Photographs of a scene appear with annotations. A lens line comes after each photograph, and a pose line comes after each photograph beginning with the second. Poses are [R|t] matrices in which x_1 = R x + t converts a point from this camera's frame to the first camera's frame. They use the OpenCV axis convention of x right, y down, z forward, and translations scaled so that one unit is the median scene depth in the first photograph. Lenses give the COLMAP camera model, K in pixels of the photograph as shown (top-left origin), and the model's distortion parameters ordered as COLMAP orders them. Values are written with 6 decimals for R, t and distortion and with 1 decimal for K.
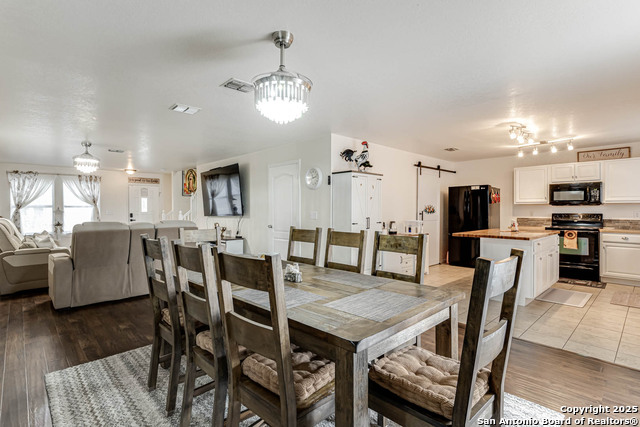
lens RADIAL K [[312.9, 0, 320.0], [0, 312.9, 213.5], [0, 0, 1]] dist [-0.001137, -0.000051]
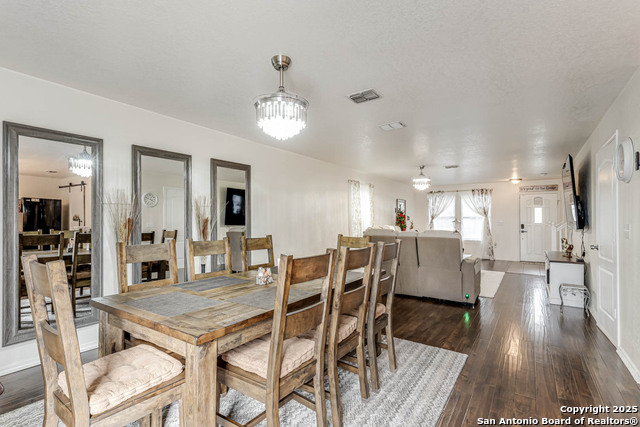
lens RADIAL K [[316.8, 0, 320.3], [0, 316.8, 217.8], [0, 0, 1]] dist [-0.000064, -0.000013]
pose [[0.198210, -0.005327, -0.980145, 0.265695], [-0.014974, 0.999852, -0.008462, -0.003878], [0.980045, 0.016354, 0.198101, 0.255411]]
